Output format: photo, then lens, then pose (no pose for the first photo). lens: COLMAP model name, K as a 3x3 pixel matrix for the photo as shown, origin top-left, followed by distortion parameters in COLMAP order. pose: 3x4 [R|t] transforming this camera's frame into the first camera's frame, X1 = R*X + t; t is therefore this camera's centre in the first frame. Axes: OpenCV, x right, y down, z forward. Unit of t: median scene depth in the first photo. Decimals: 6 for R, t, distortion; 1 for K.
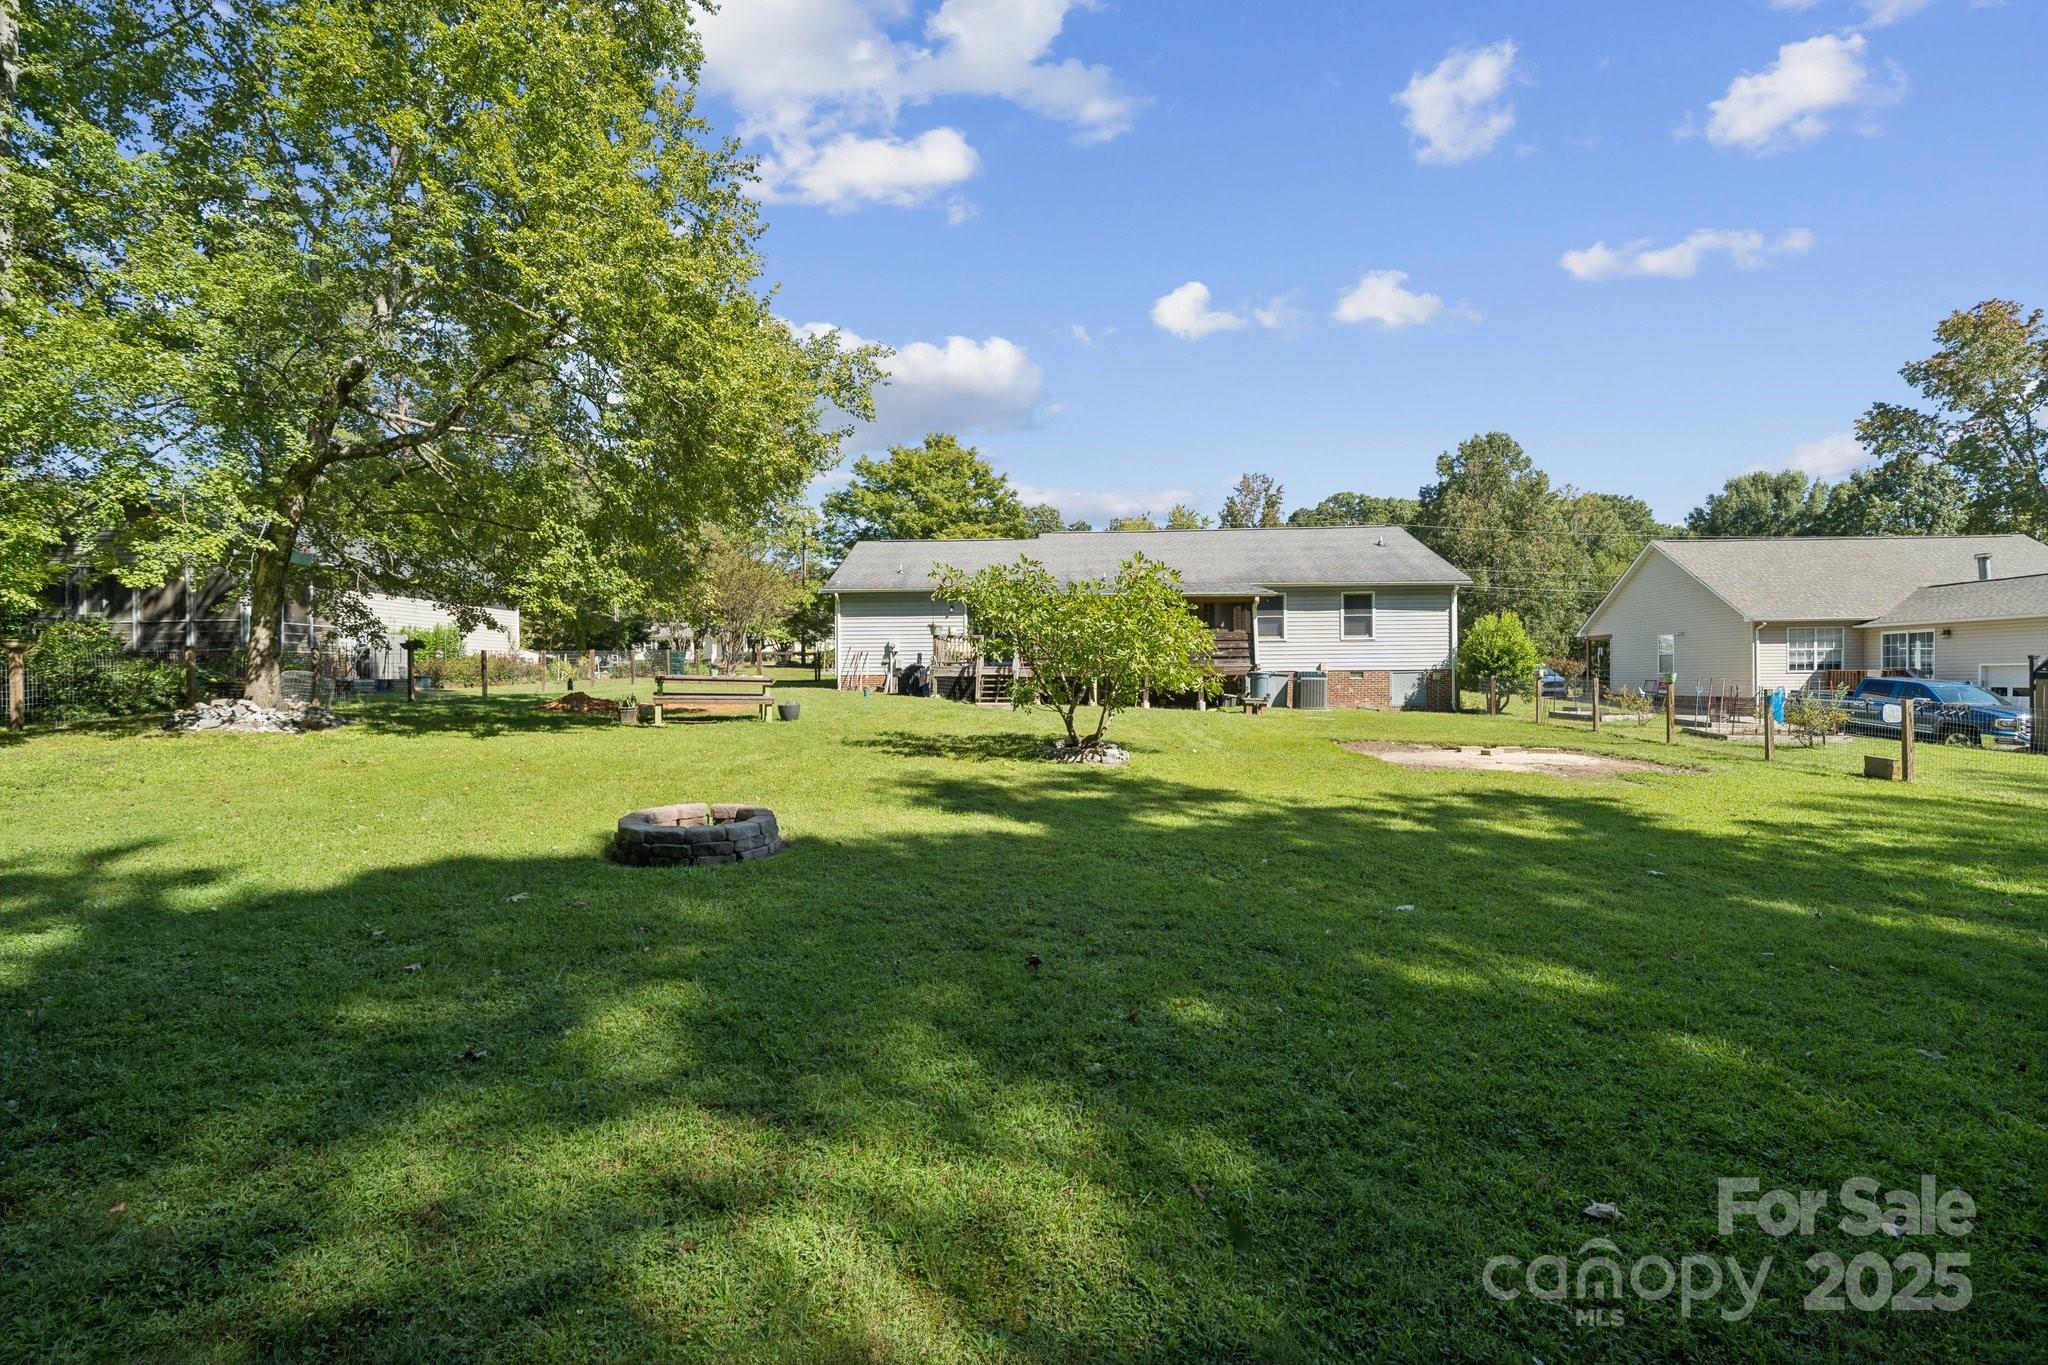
lens RADIAL K [[860.9, 0, 1024.0], [0, 860.9, 682.5], [0, 0, 1]] dist [0.001206, 0.000168]
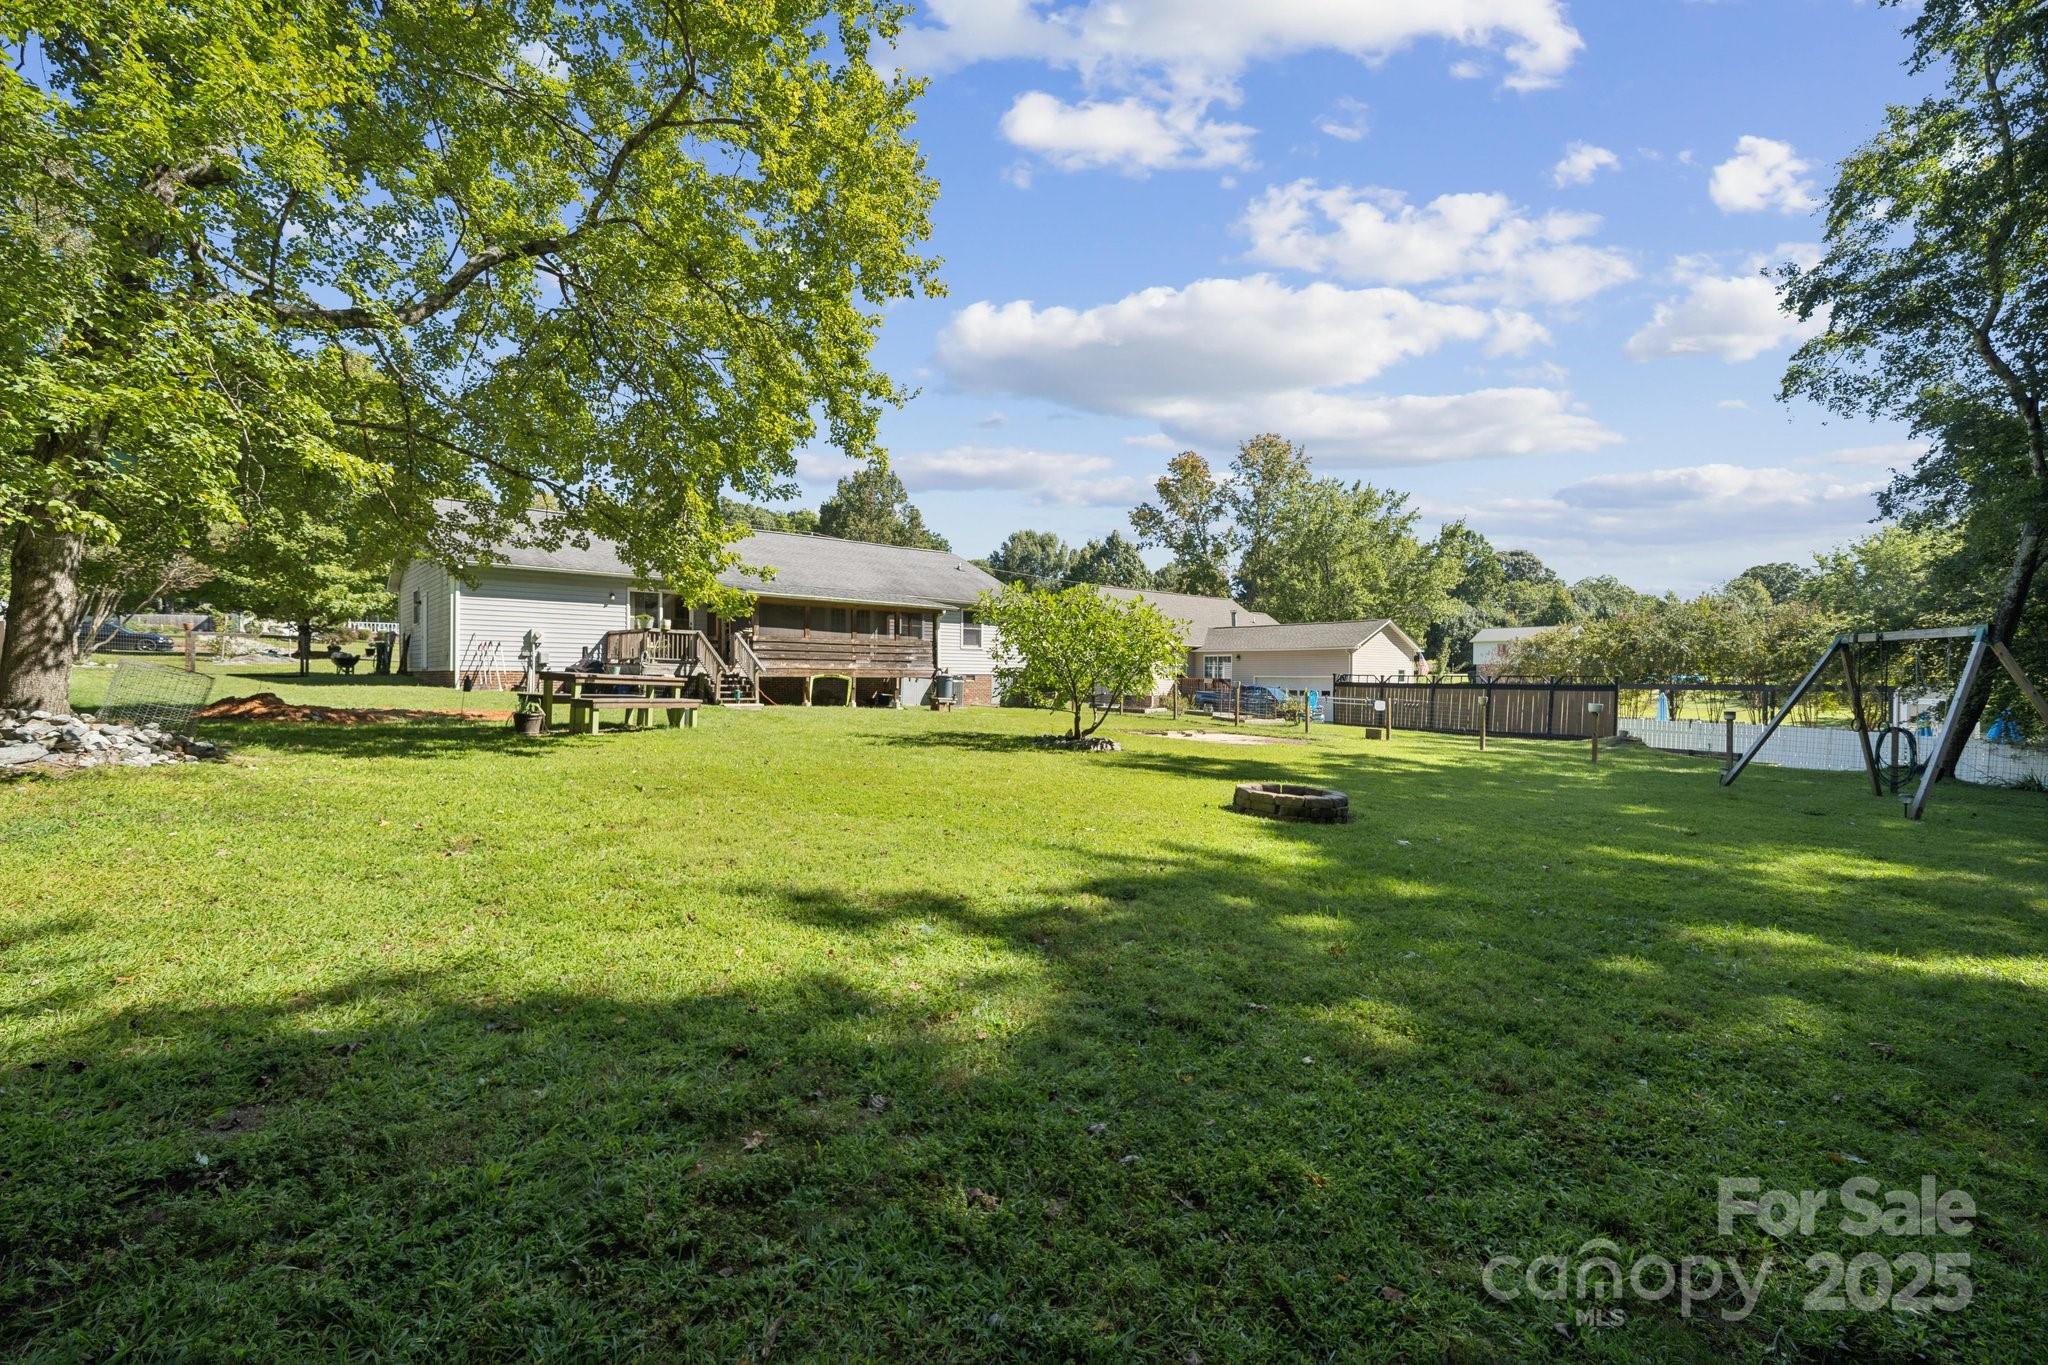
lens RADIAL K [[860.9, 0, 1024.0], [0, 860.9, 682.5], [0, 0, 1]] dist [0.001206, 0.000168]
pose [[0.715423, 0.008818, 0.698636, -0.398496], [-0.011980, 0.999928, -0.000353, -0.003180], [-0.698589, -0.008117, 0.715477, 0.087932]]
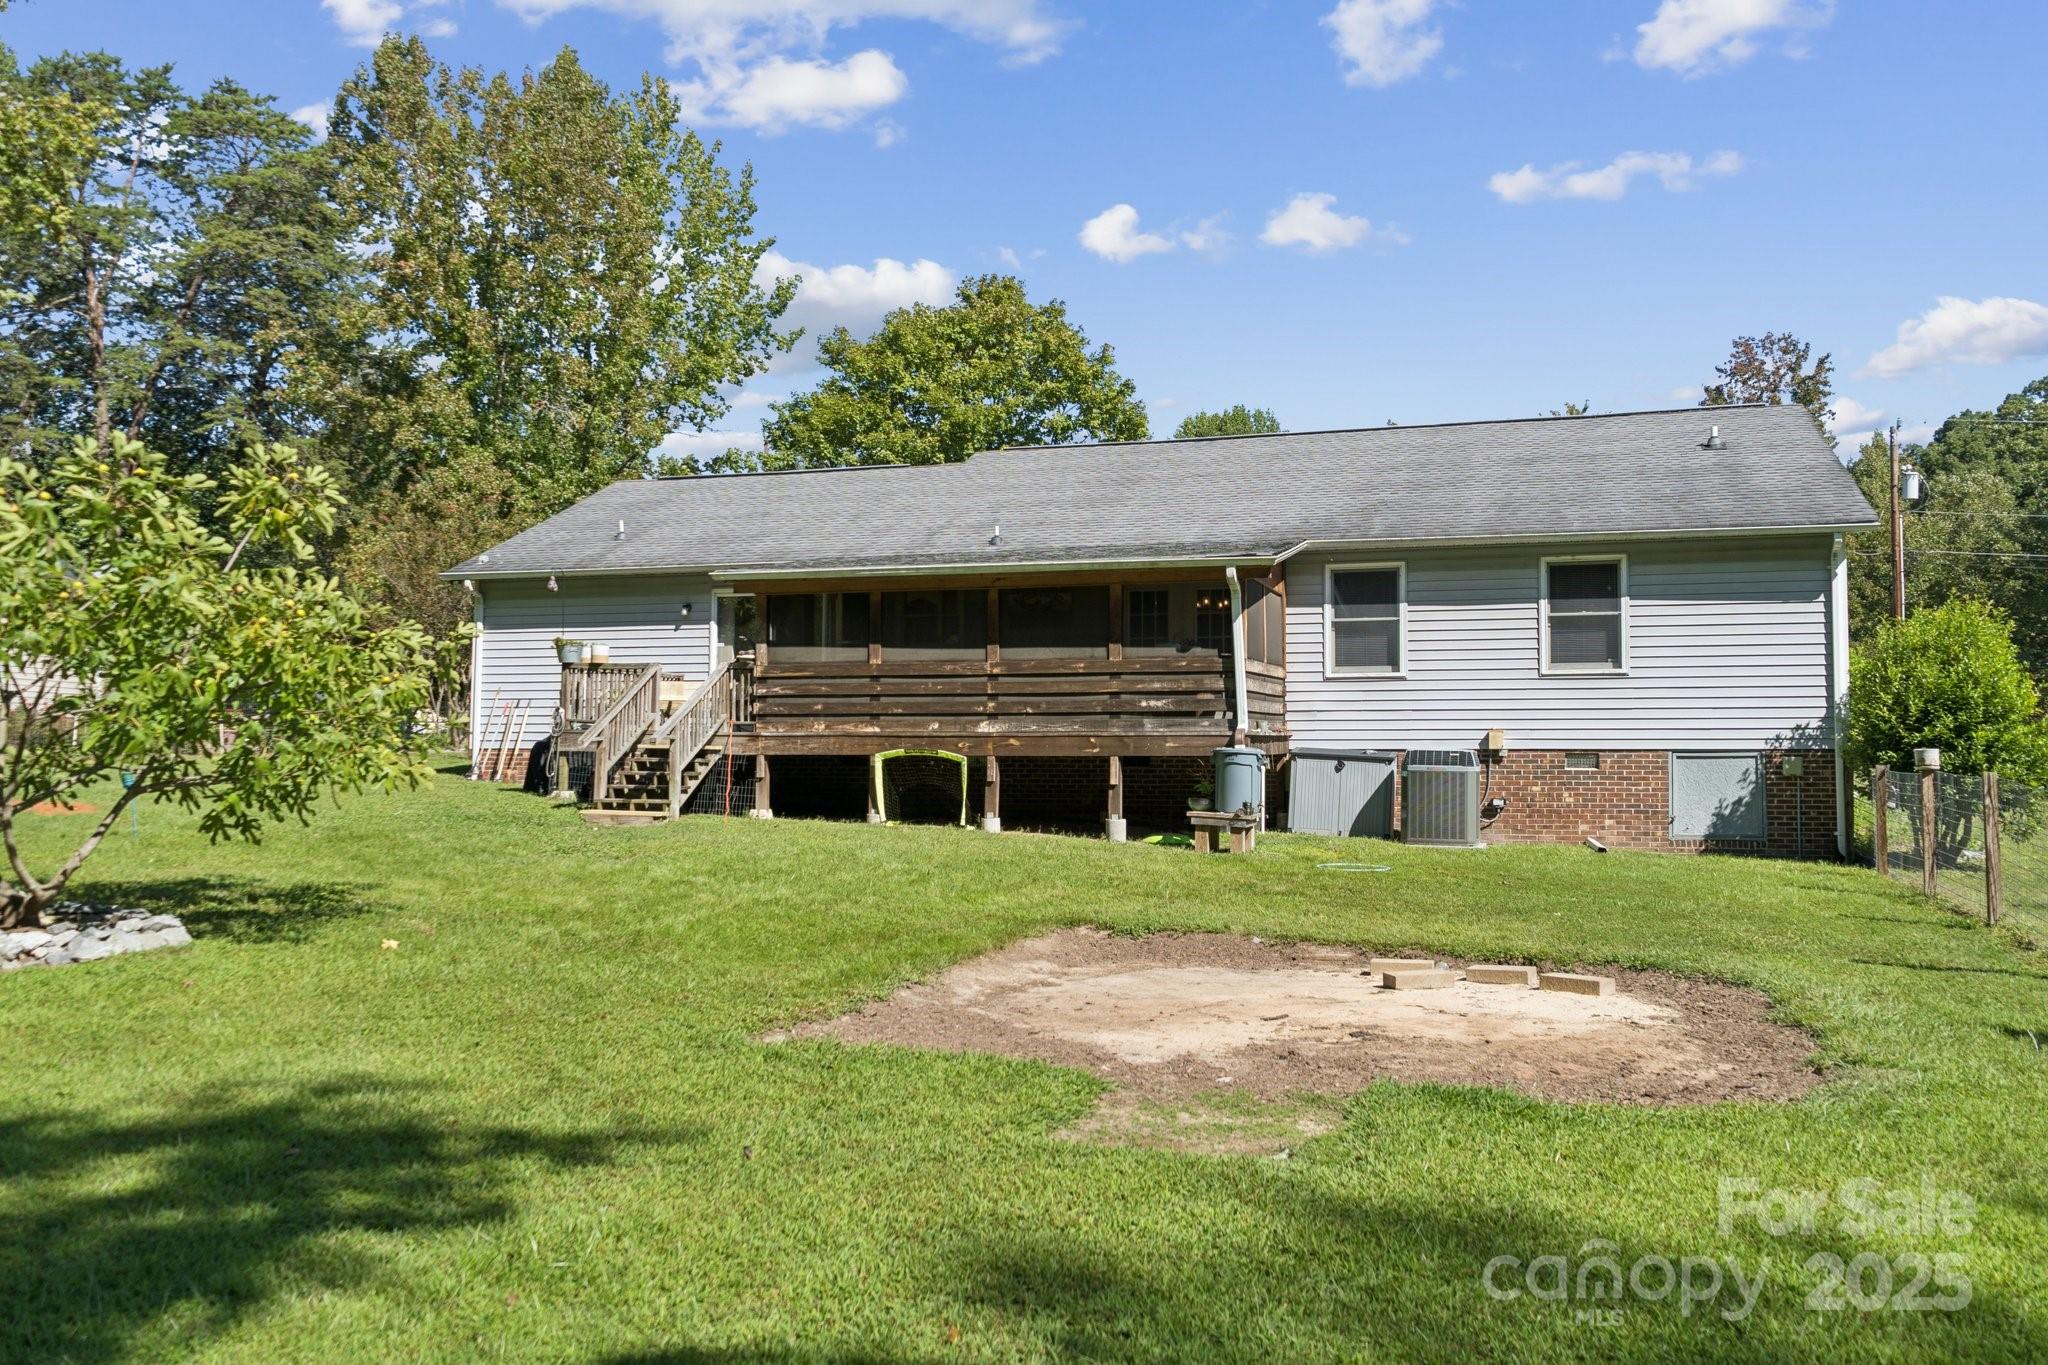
lens RADIAL K [[1644.9, 0, 1024.0], [0, 1644.9, 682.5], [0, 0, 1]] dist [-0.000820, 0.010321]
pose [[0.969318, 0.000165, -0.245811, 0.320825], [-0.014194, 0.998369, -0.055303, 0.001010], [0.245400, 0.057096, 0.967739, 0.184379]]
